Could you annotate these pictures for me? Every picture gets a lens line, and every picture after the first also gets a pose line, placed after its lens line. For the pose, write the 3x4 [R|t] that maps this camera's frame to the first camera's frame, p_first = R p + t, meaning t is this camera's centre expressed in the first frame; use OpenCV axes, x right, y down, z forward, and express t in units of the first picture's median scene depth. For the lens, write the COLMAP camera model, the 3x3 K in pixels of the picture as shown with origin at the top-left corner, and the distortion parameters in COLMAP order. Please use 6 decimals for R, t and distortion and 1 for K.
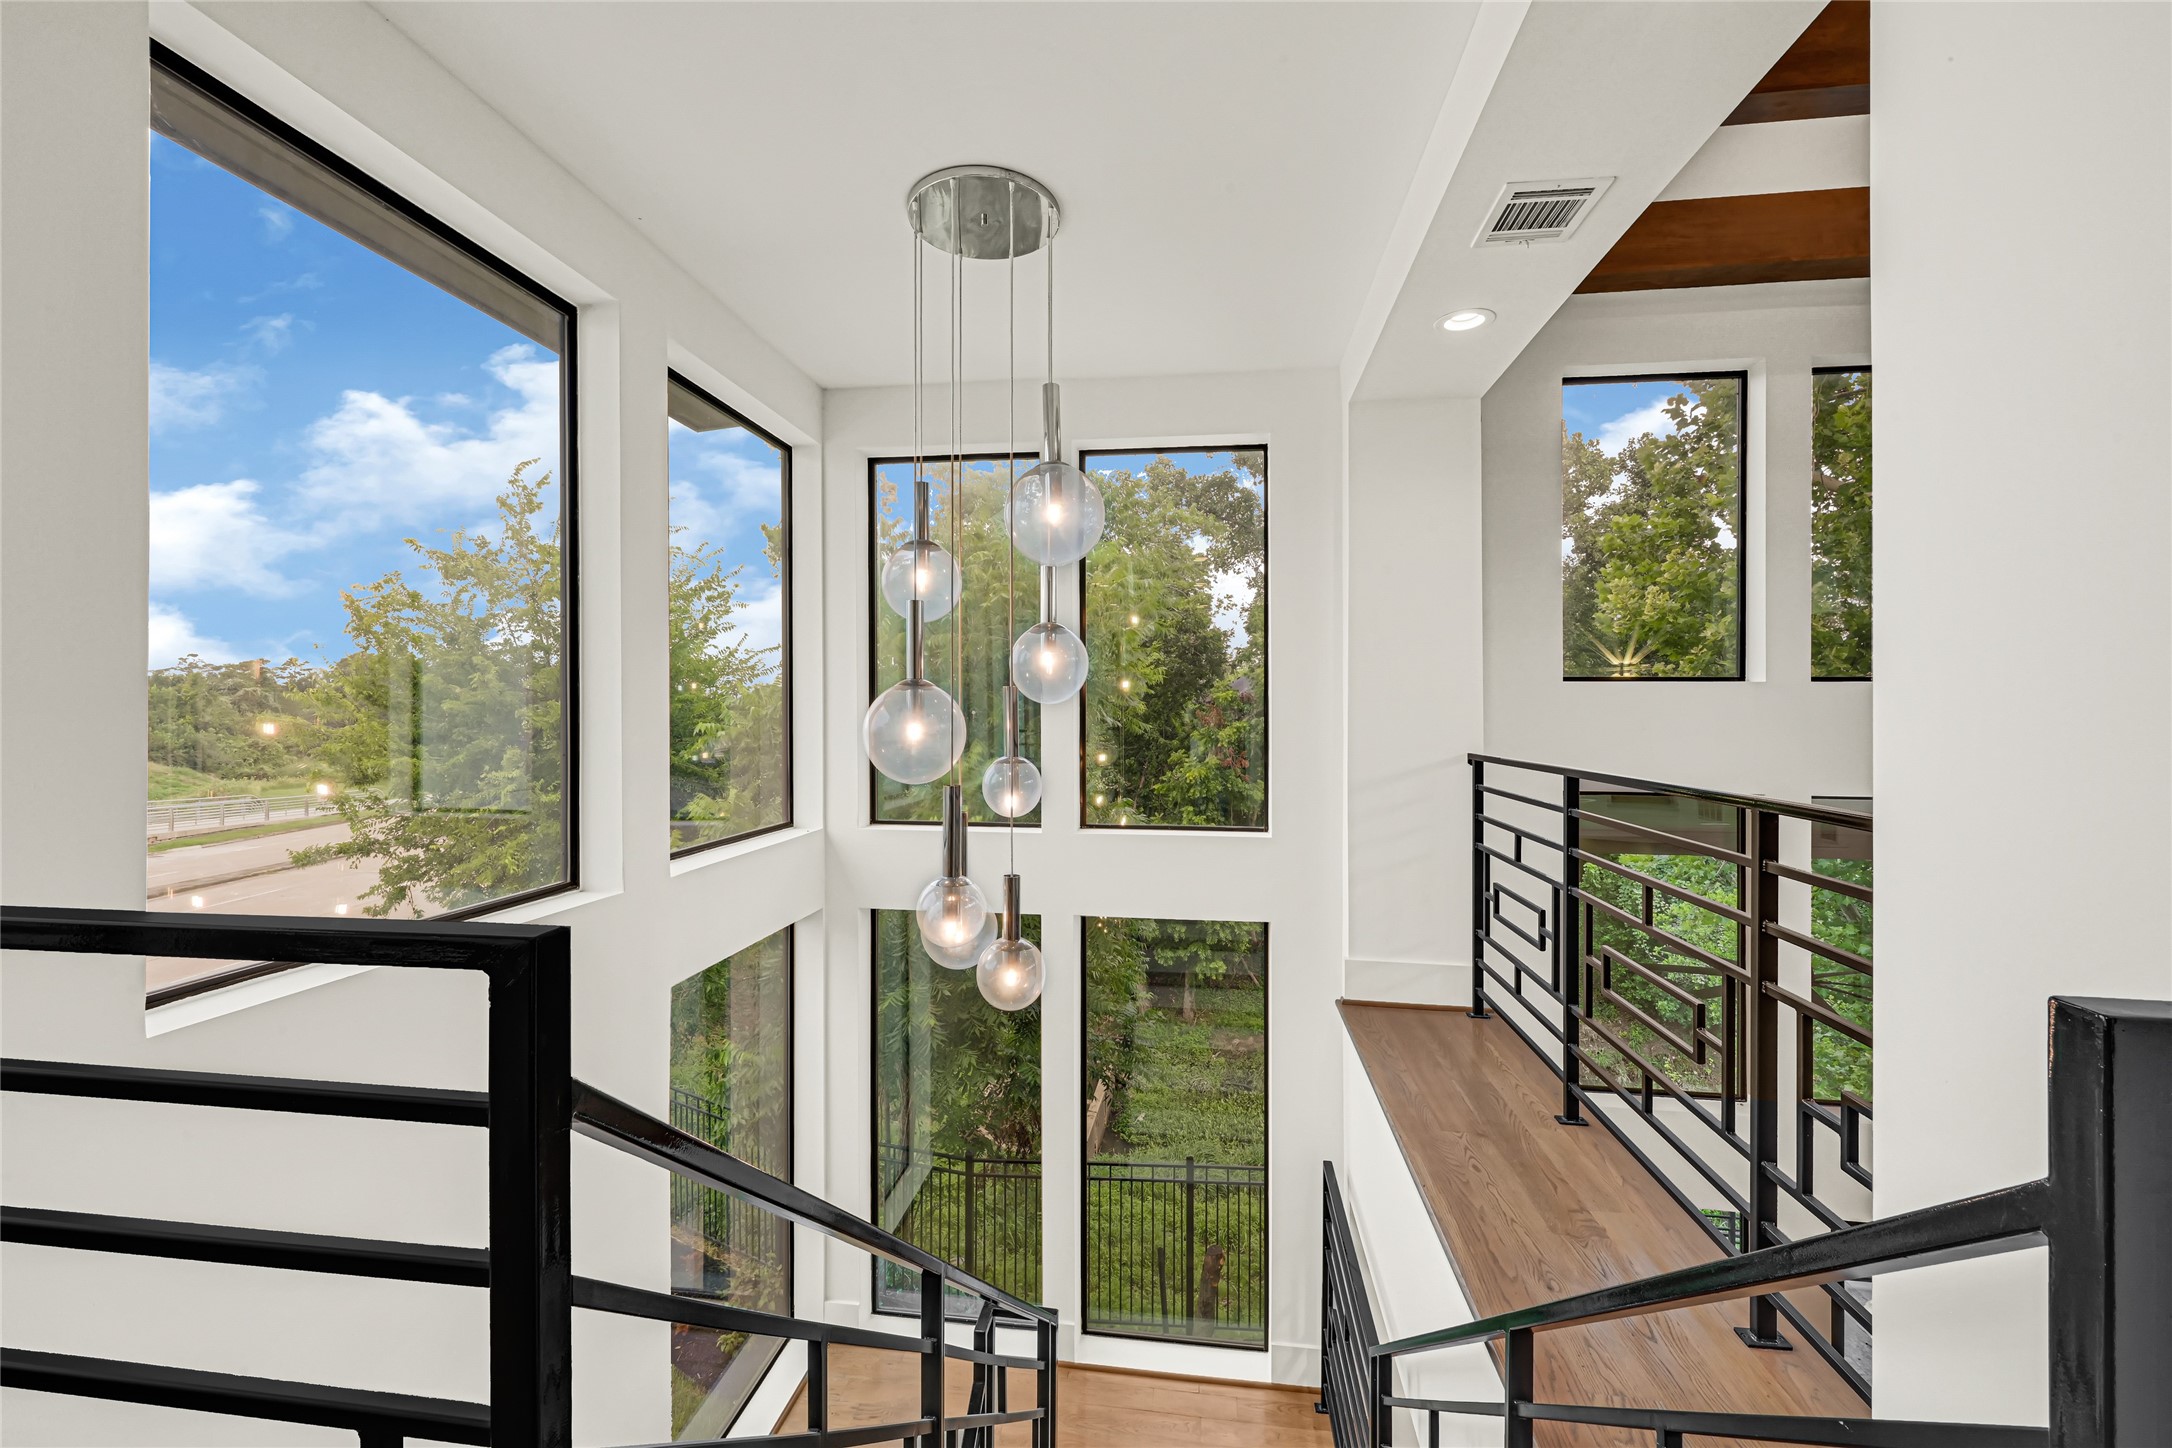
lens RADIAL K [[871.6, 0, 1088.6], [0, 871.6, 723.3], [0, 0, 1]] dist [-0.000950, -0.000041]
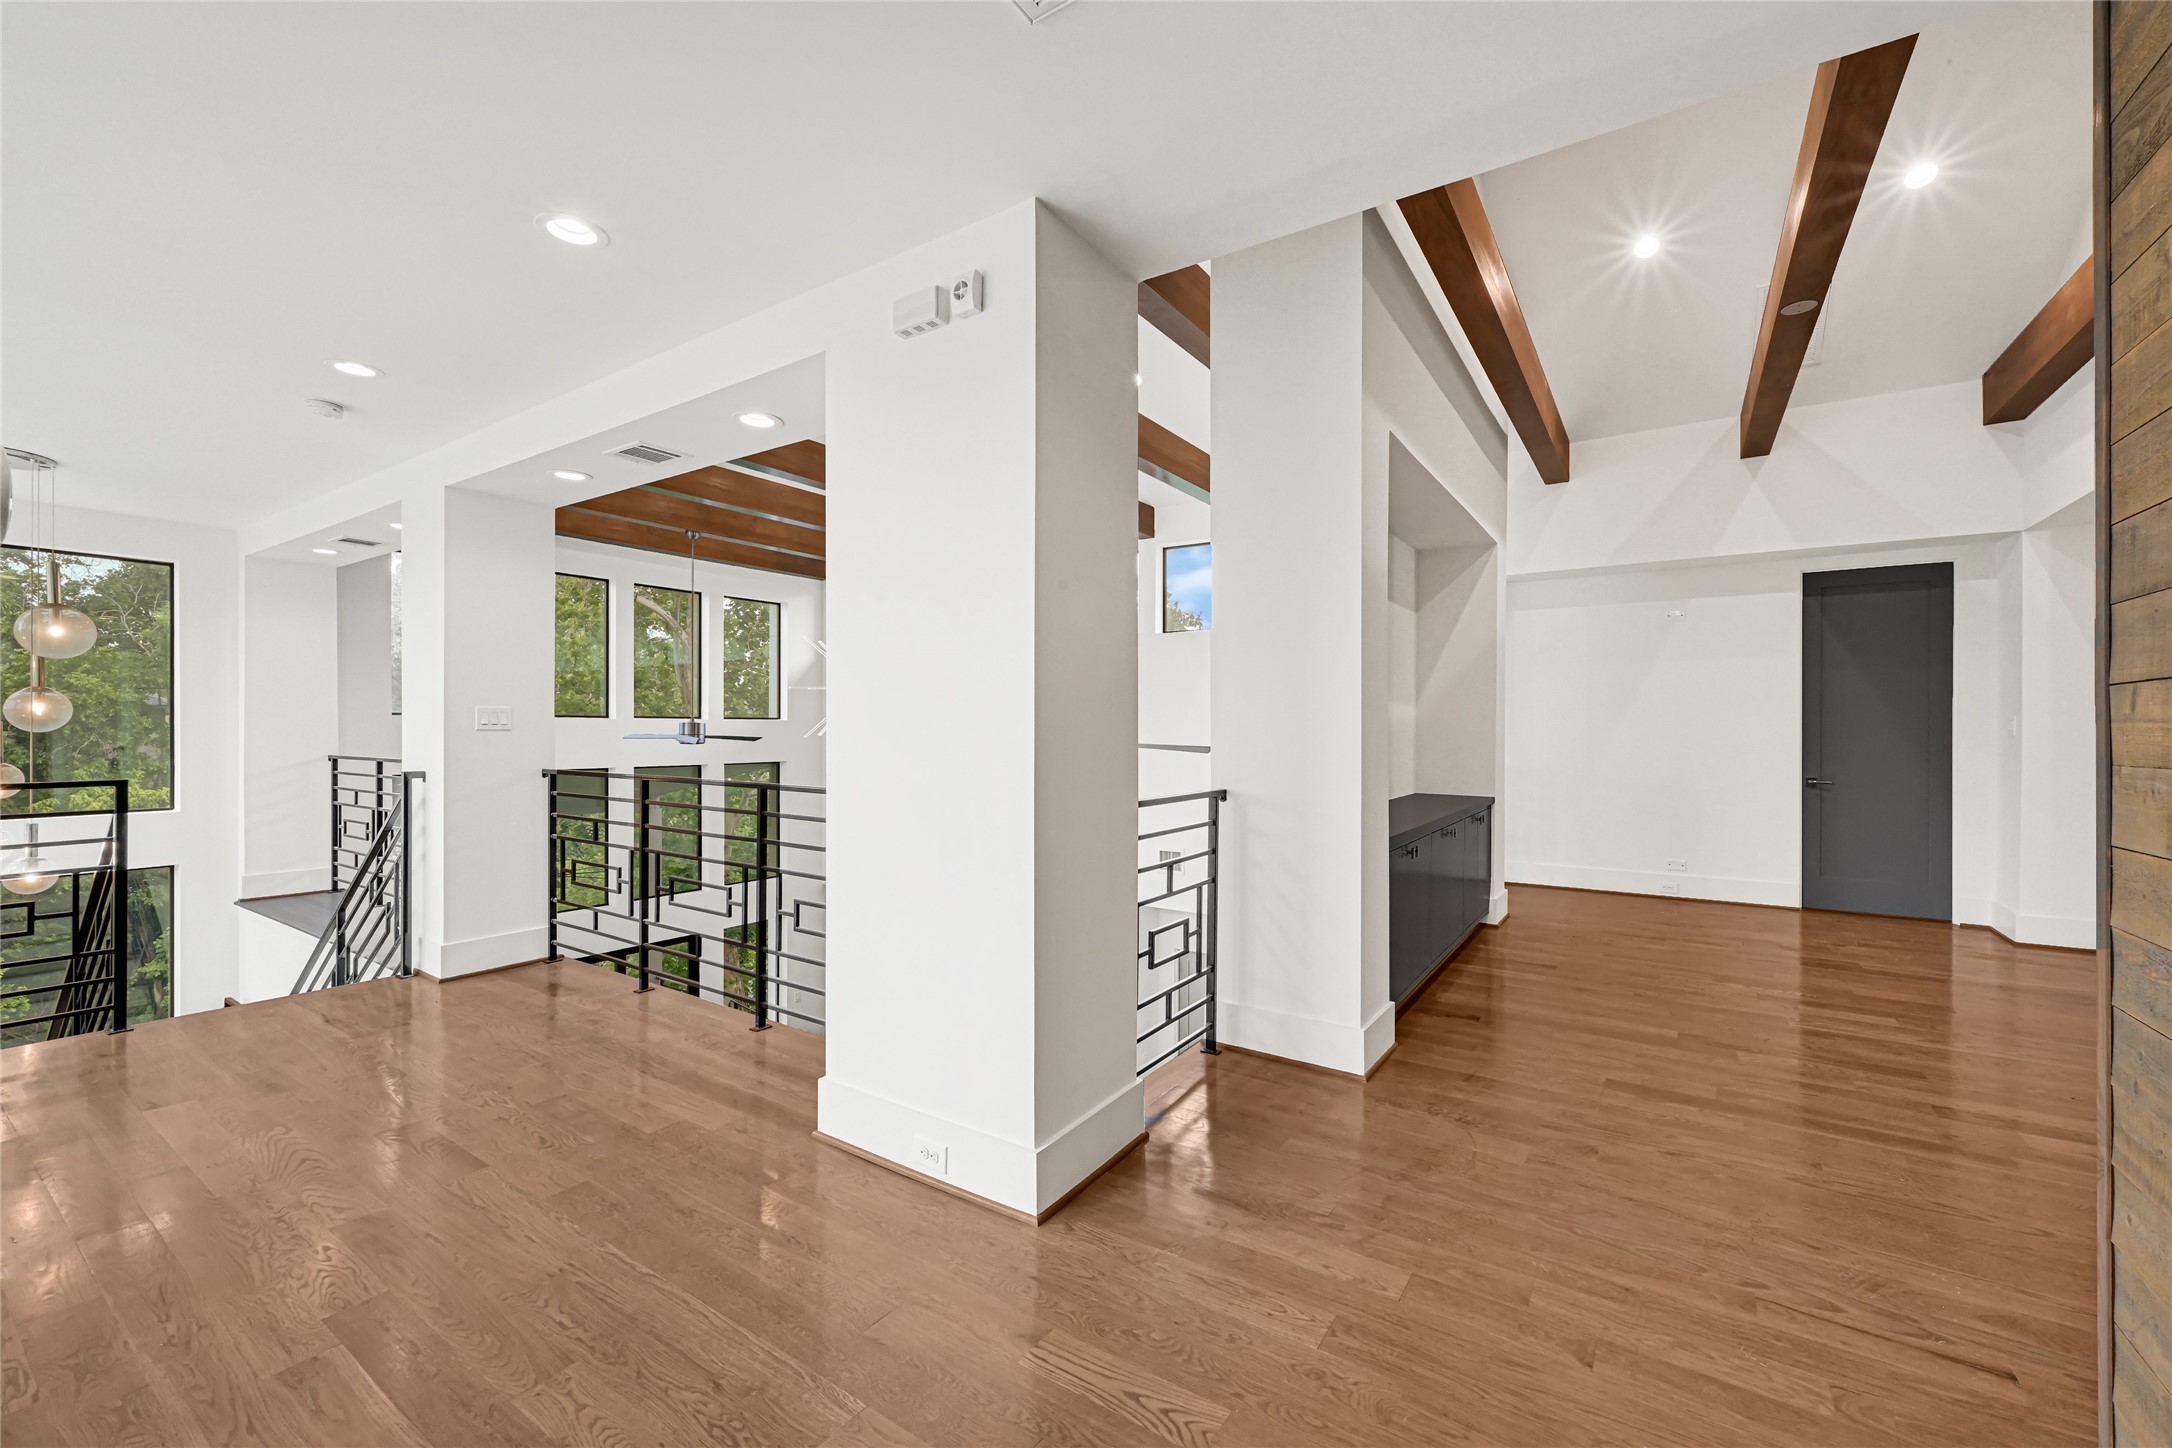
lens RADIAL K [[871.6, 0, 1088.6], [0, 871.6, 723.3], [0, 0, 1]] dist [-0.000950, -0.000041]
pose [[0.438260, 0.003122, 0.898843, -0.586188], [0.004765, 0.999972, -0.005797, -0.016009], [-0.898836, 0.006823, 0.438233, -1.423368]]
